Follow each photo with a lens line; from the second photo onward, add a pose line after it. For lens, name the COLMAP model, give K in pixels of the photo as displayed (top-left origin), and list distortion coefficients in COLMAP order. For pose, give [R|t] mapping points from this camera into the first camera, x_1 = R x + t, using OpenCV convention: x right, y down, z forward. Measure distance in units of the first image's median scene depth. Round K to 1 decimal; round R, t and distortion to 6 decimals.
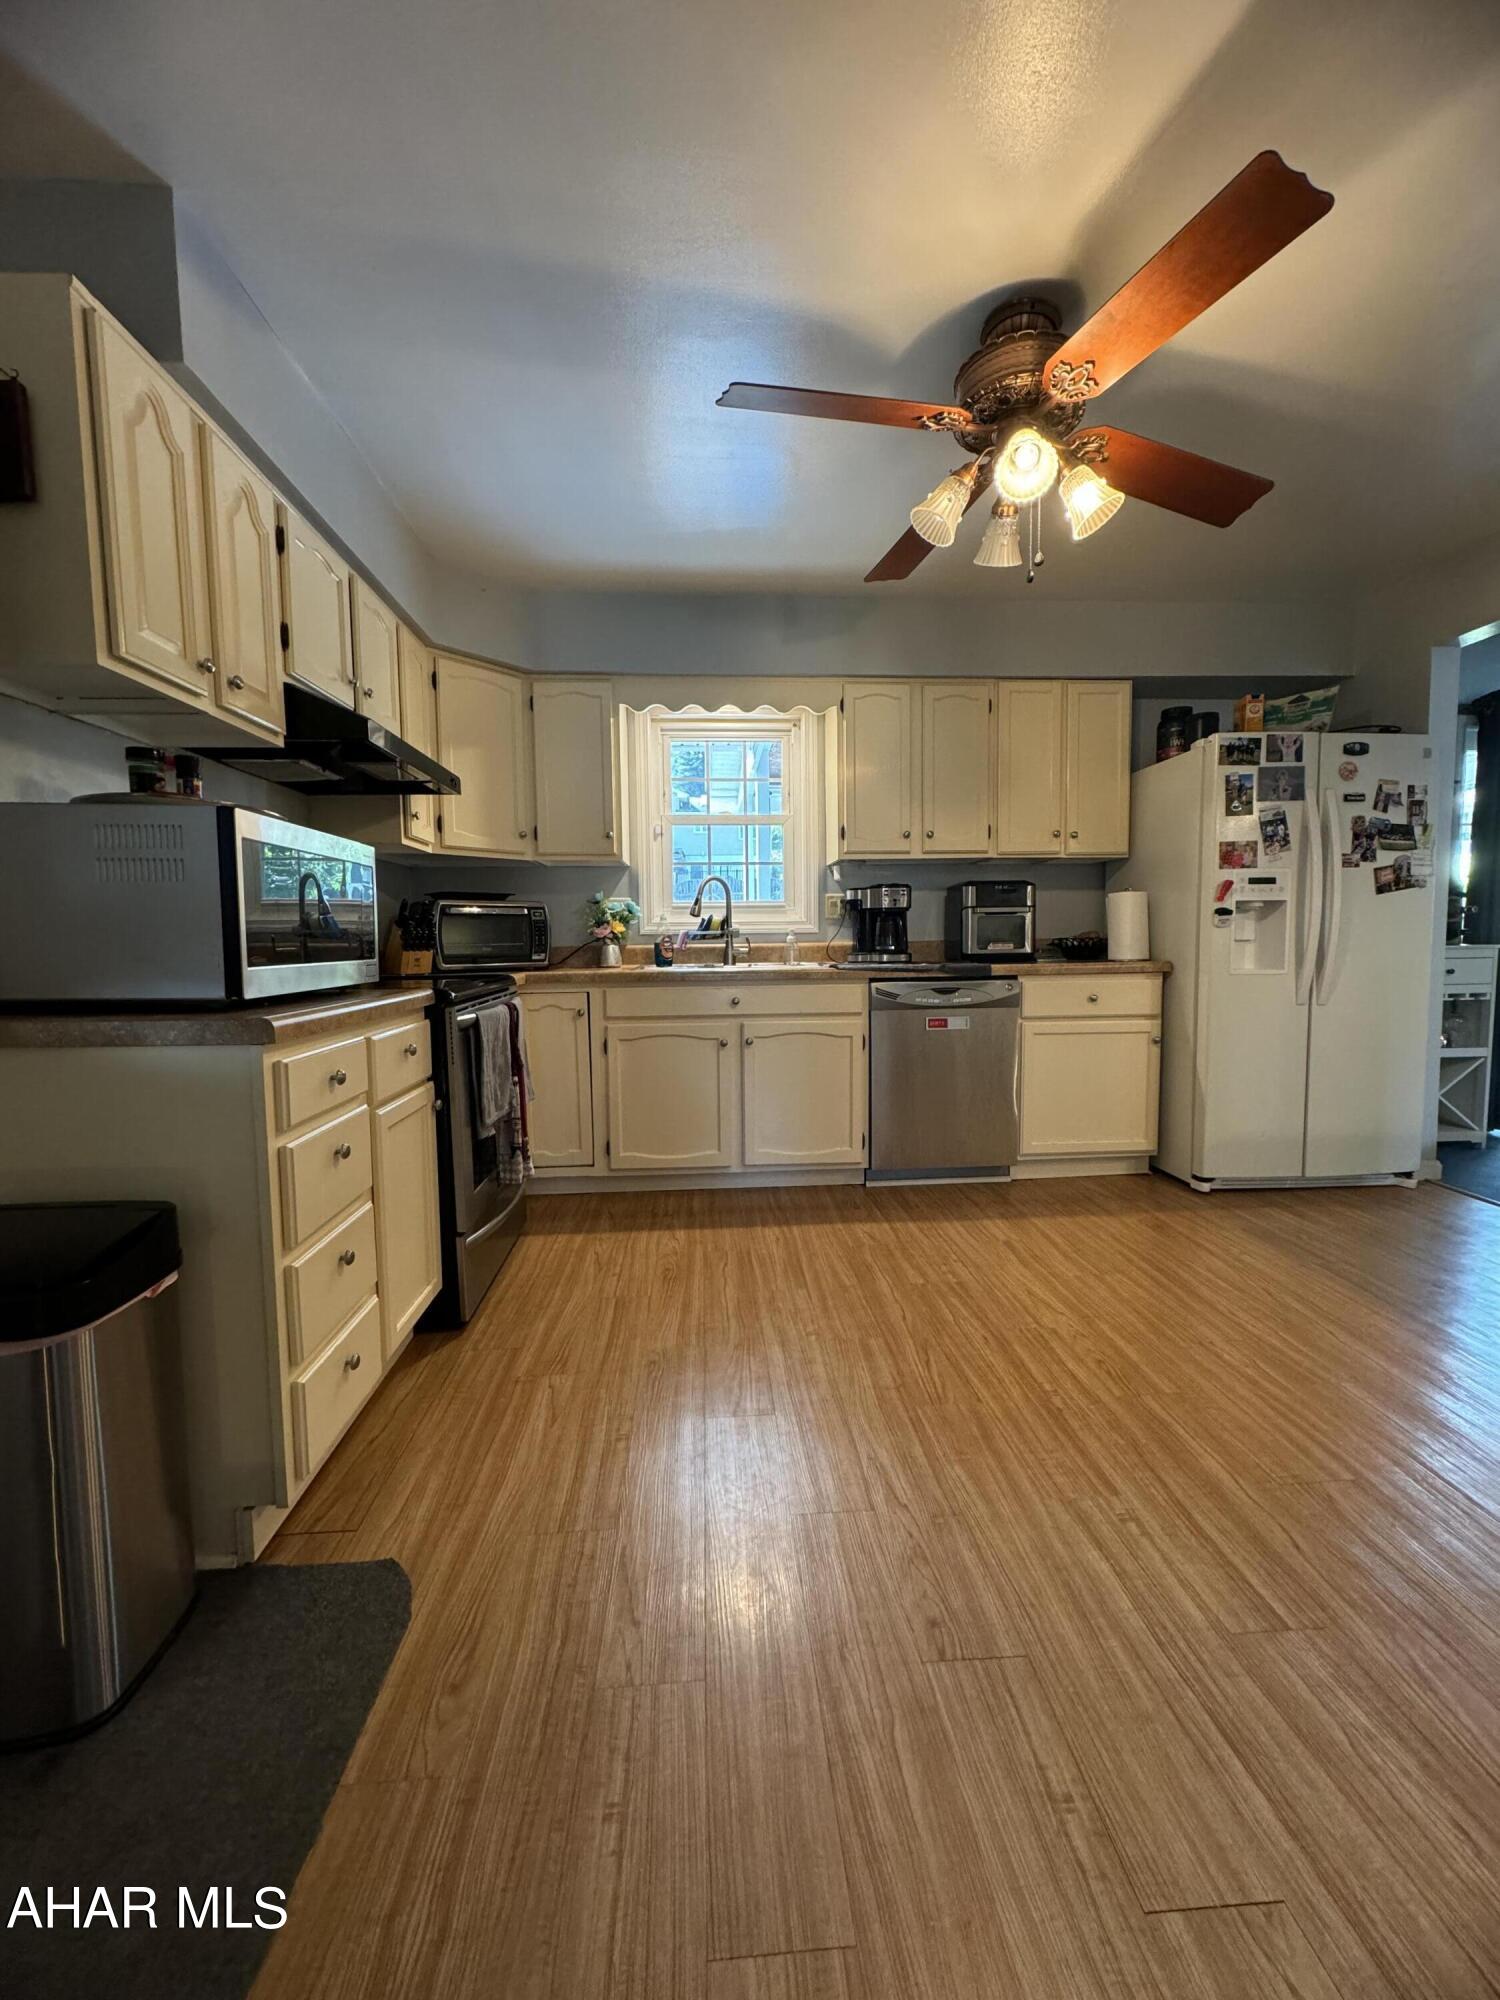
lens RADIAL K [[795.9, 0, 749.3], [0, 795.9, 999.9], [0, 0, 1]] dist [-0.000414, -0.000568]
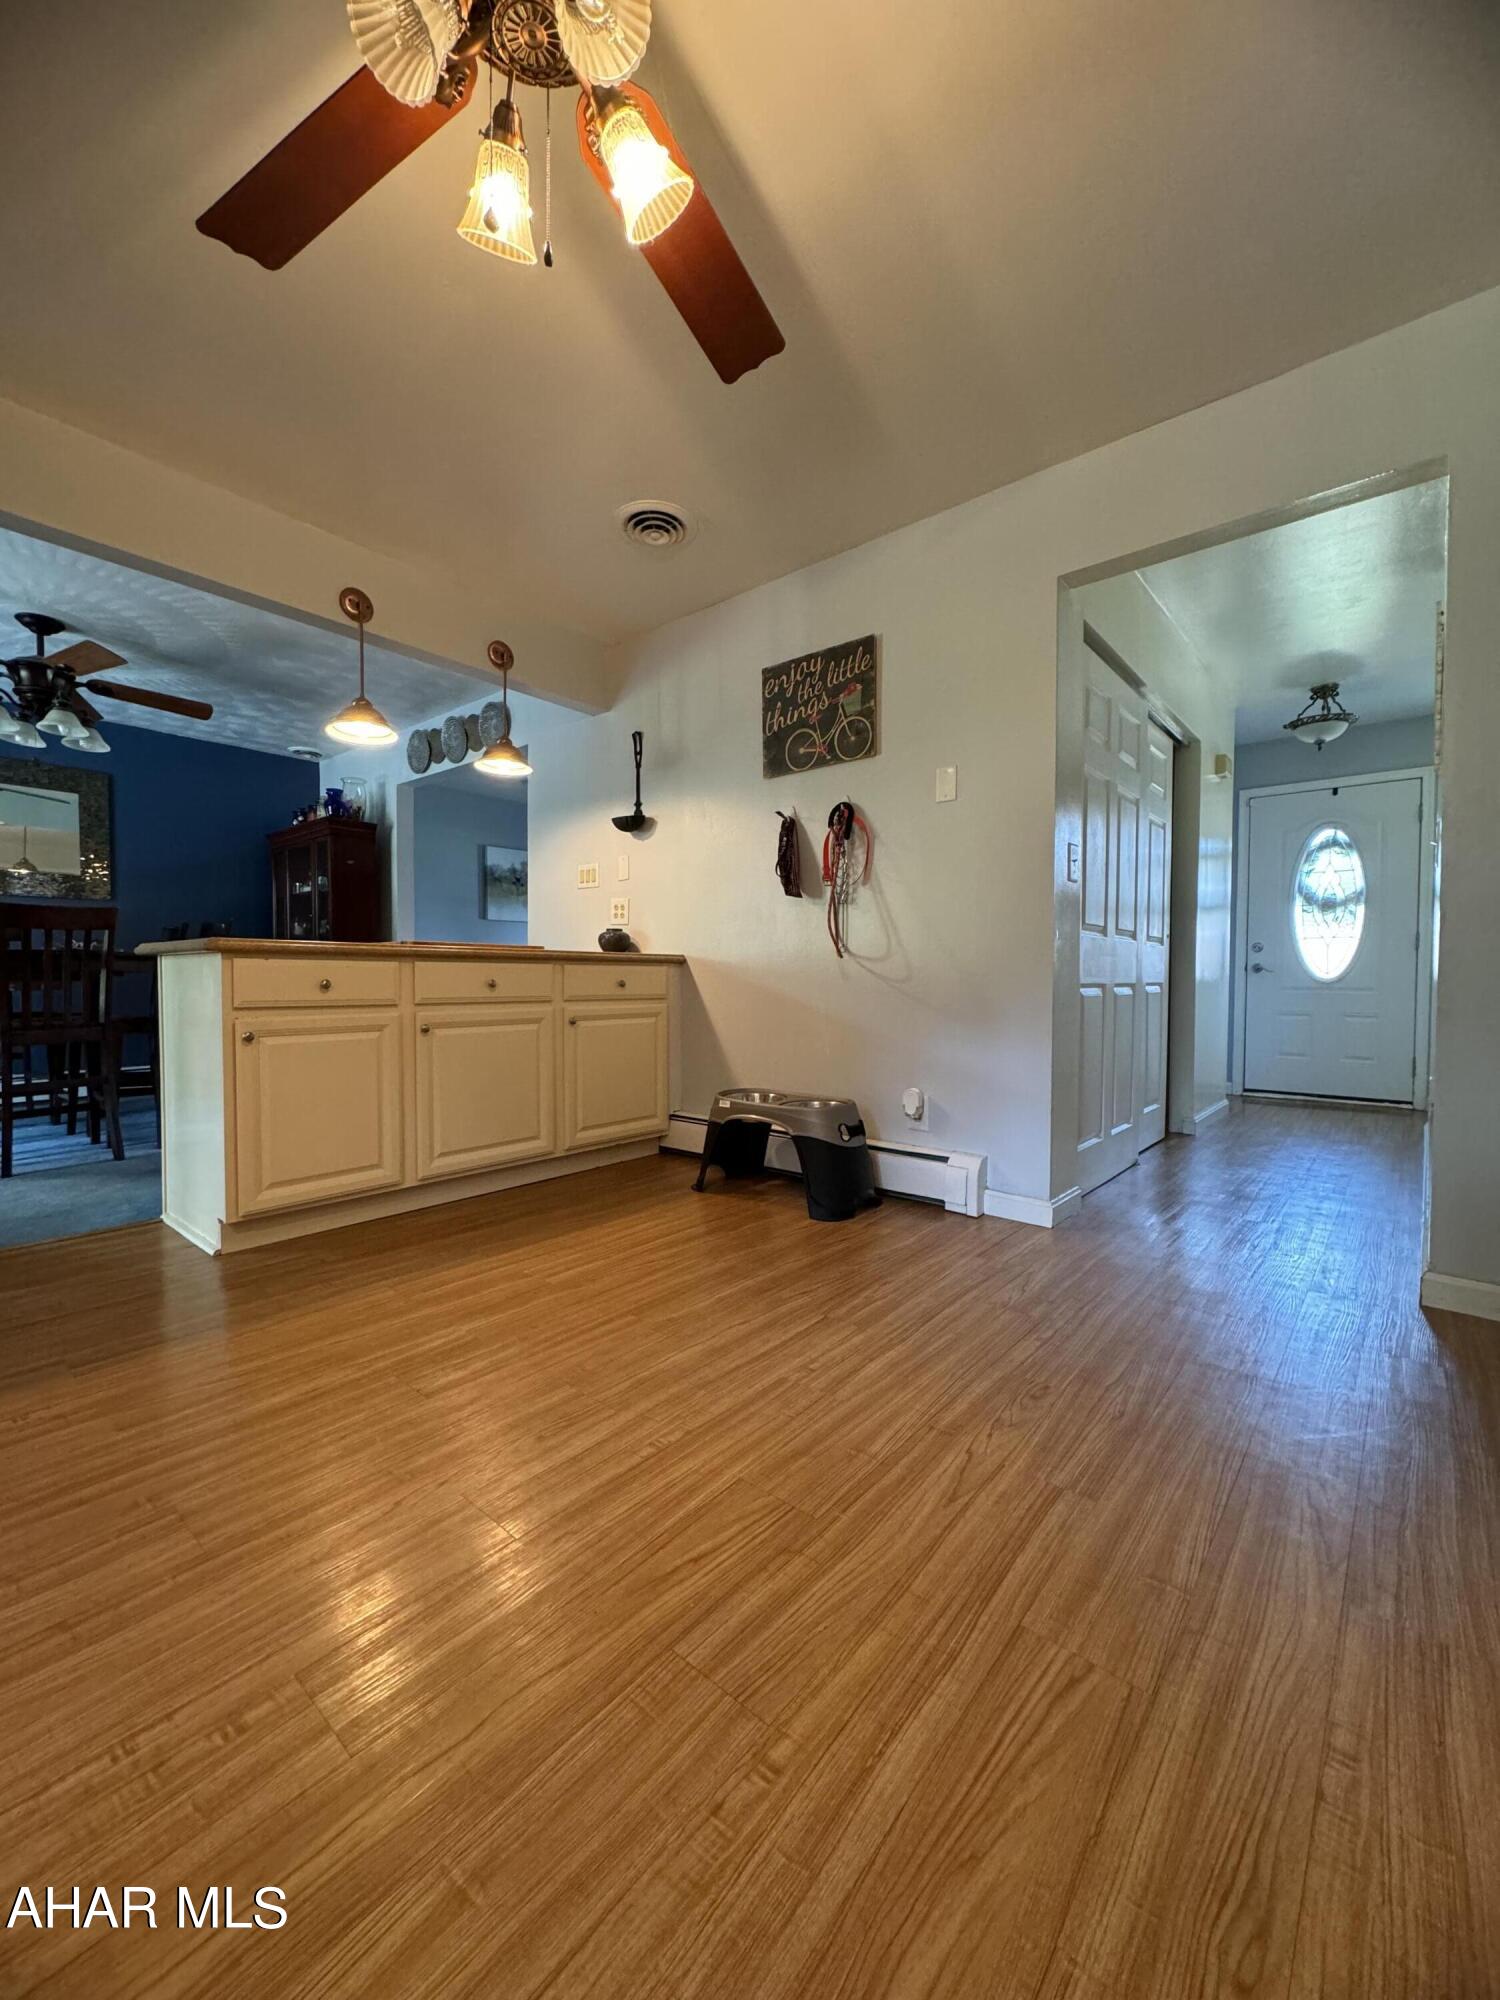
lens RADIAL K [[795.9, 0, 746.2], [0, 795.9, 1000.8], [0, 0, 1]] dist [-0.000414, -0.000568]
pose [[-0.719995, -0.009045, 0.693920, -0.238597], [0.058334, 0.995587, 0.073503, 0.012905], [-0.691523, 0.093401, -0.716290, 1.615855]]
